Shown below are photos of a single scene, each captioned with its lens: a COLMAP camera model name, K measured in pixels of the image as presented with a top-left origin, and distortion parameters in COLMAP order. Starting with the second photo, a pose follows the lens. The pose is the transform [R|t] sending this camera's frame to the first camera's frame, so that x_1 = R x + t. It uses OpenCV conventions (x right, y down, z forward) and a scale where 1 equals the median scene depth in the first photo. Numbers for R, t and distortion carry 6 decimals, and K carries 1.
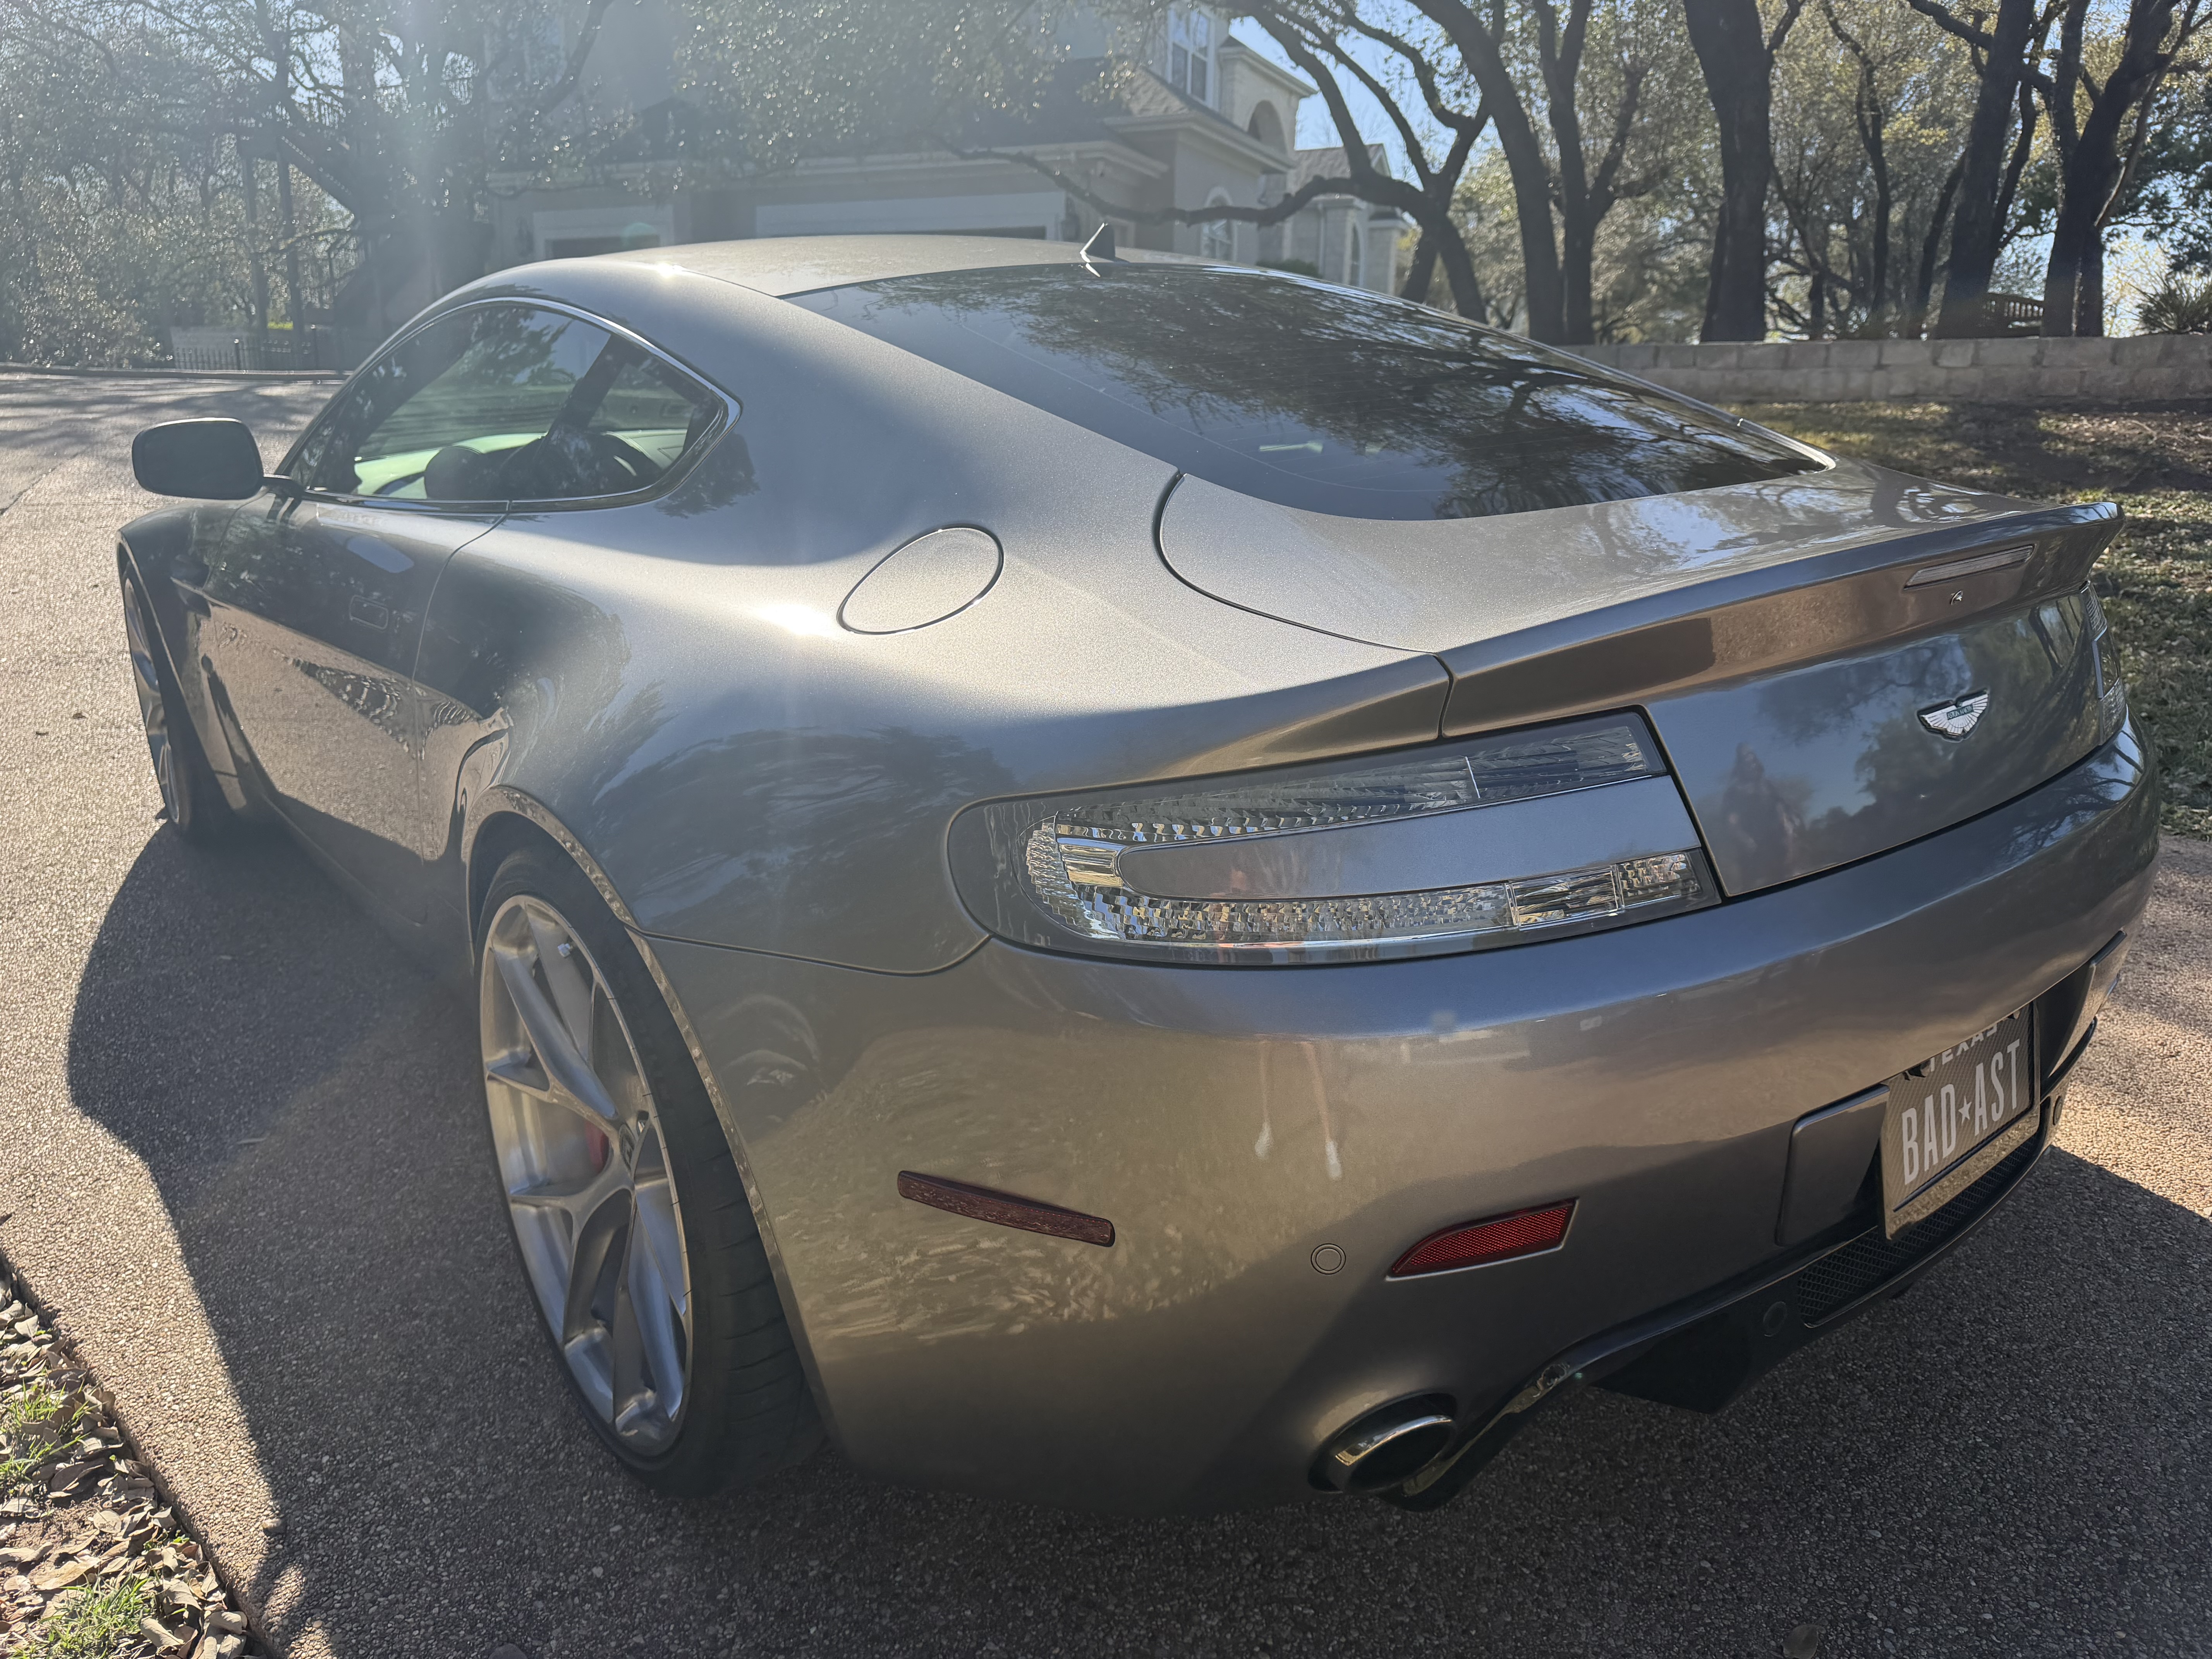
lens RADIAL K [[1483.4, 0, 1106.0], [0, 1483.4, 829.5], [0, 0, 1]] dist [-0.002827, -0.000837]
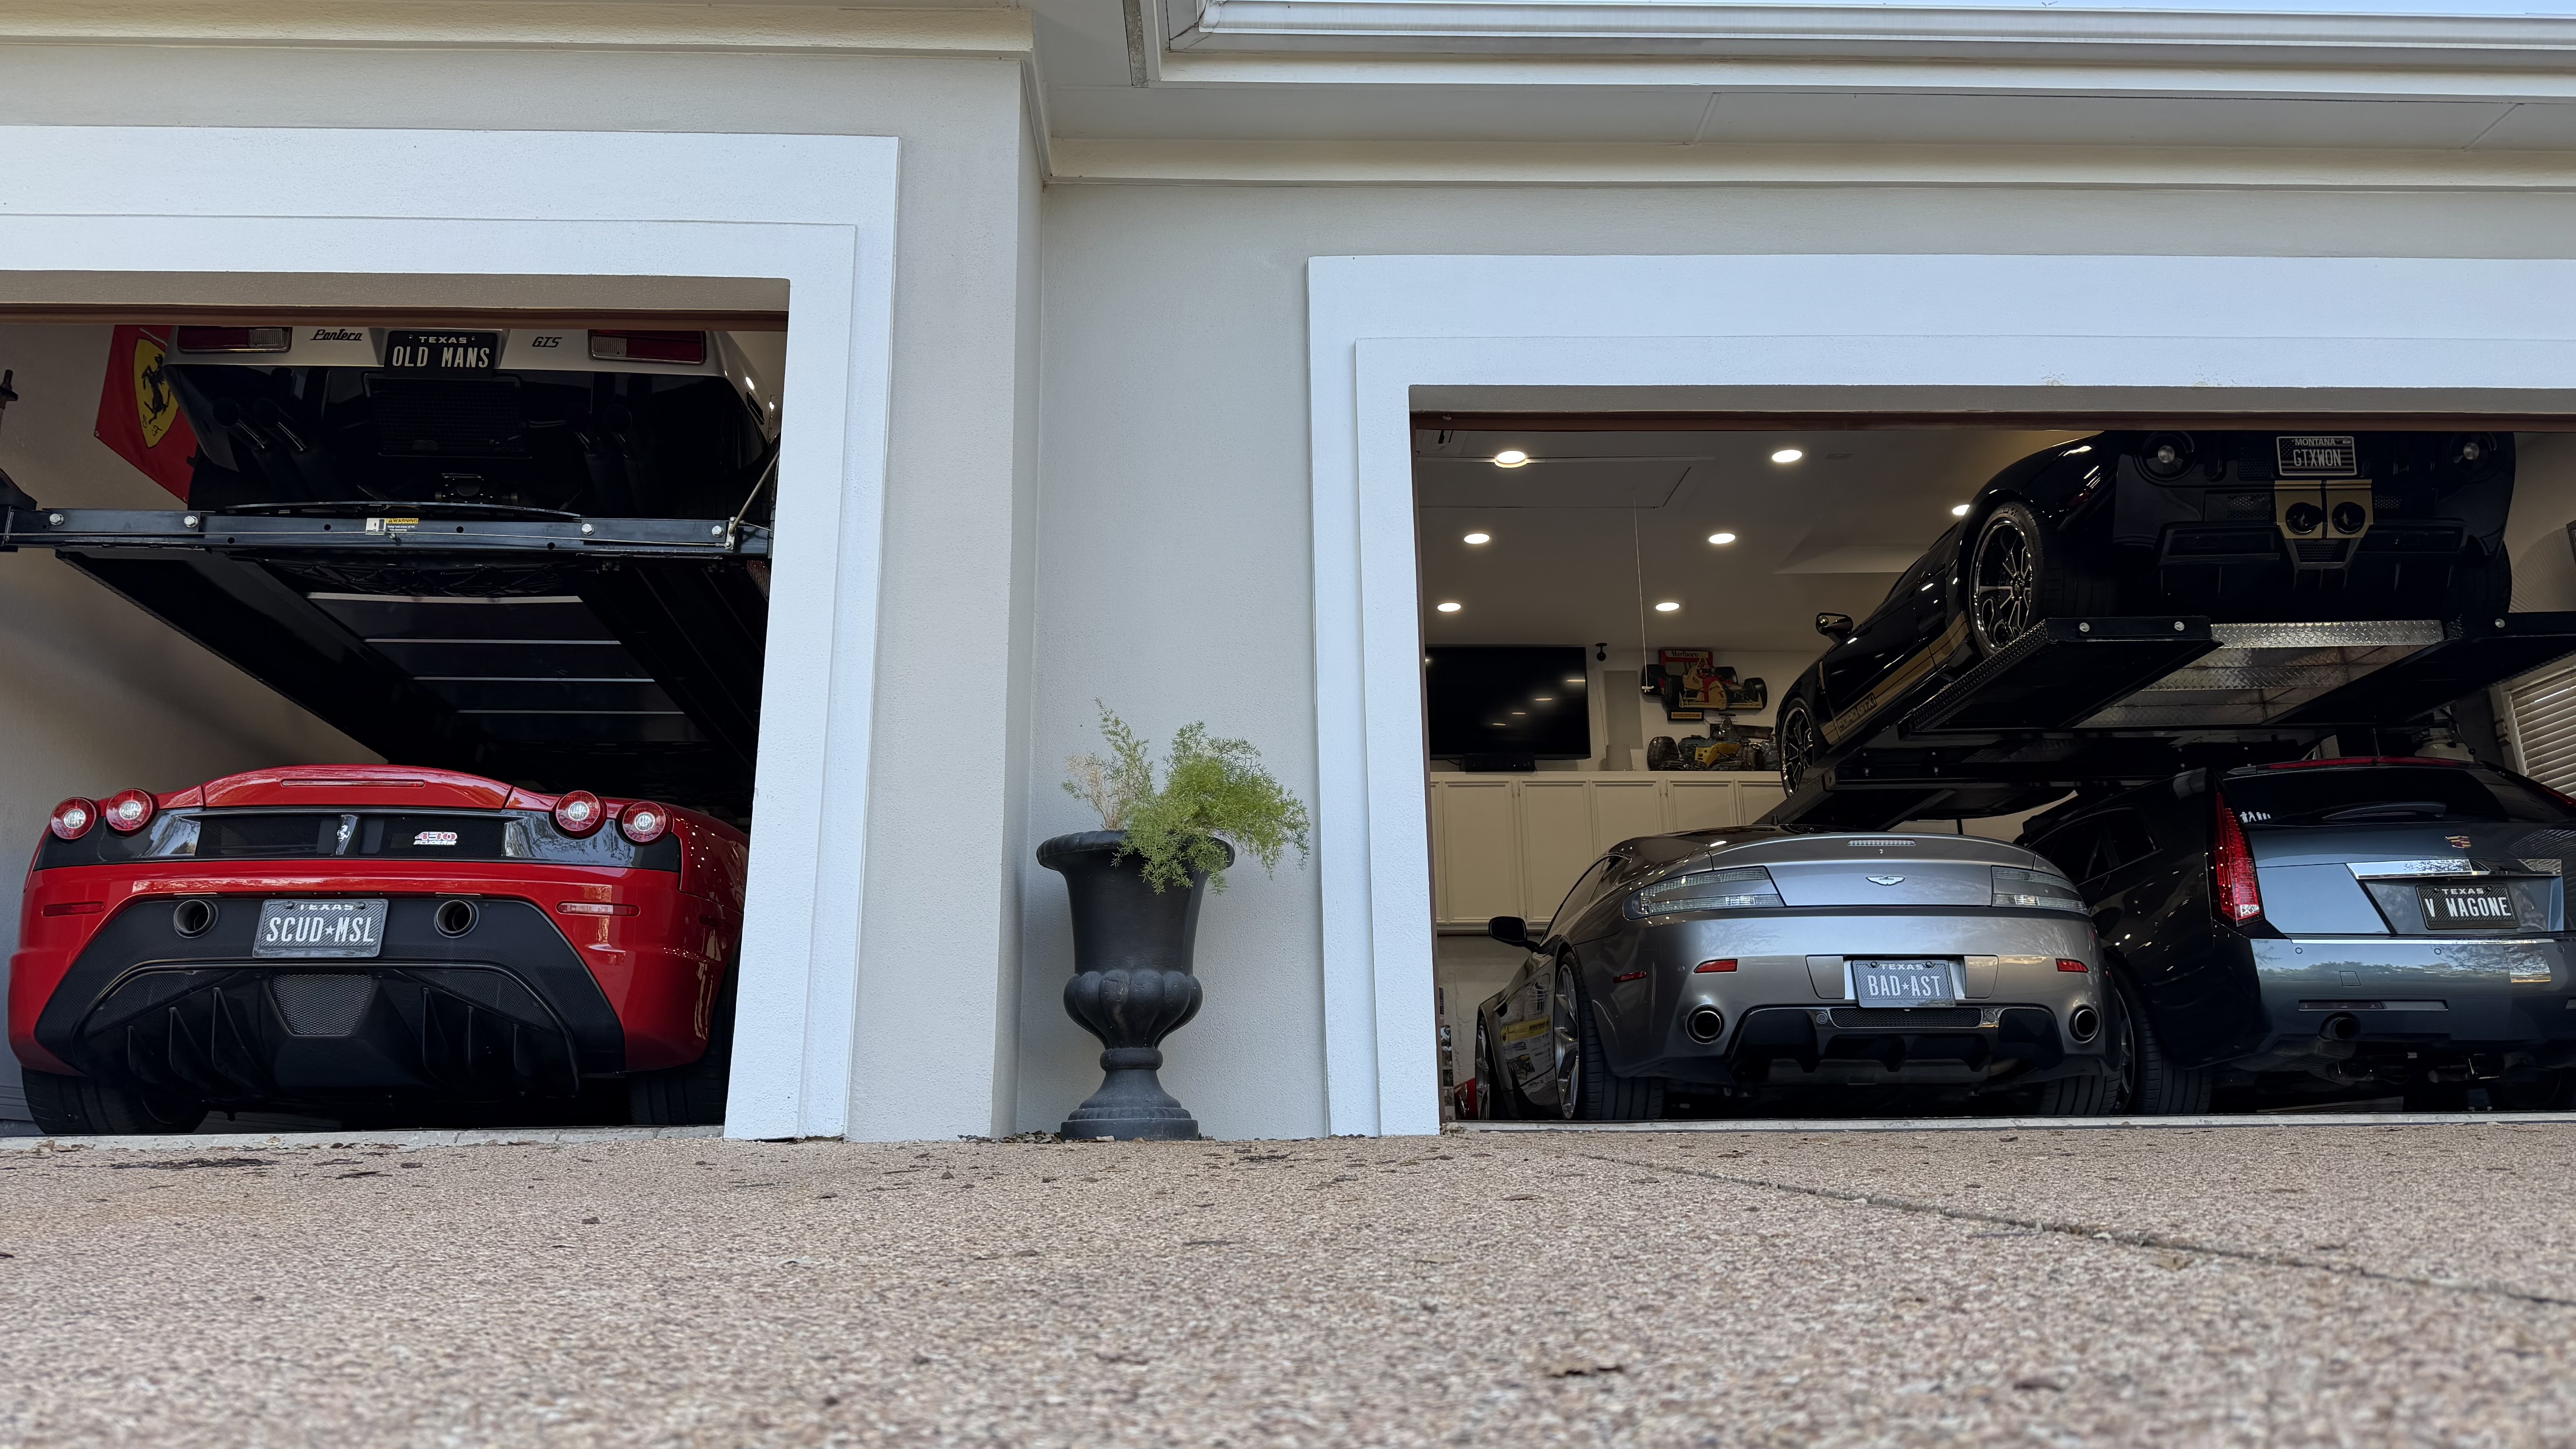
lens RADIAL K [[1747.4, 0, 1288.0], [0, 1747.4, 724.5], [0, 0, 1]] dist [0.000571, 0.000356]
pose [[0.776987, -0.140749, -0.613581, 2.166530], [-0.227901, 0.845679, -0.482584, 2.094113], [0.586816, 0.514797, 0.625005, -2.921024]]
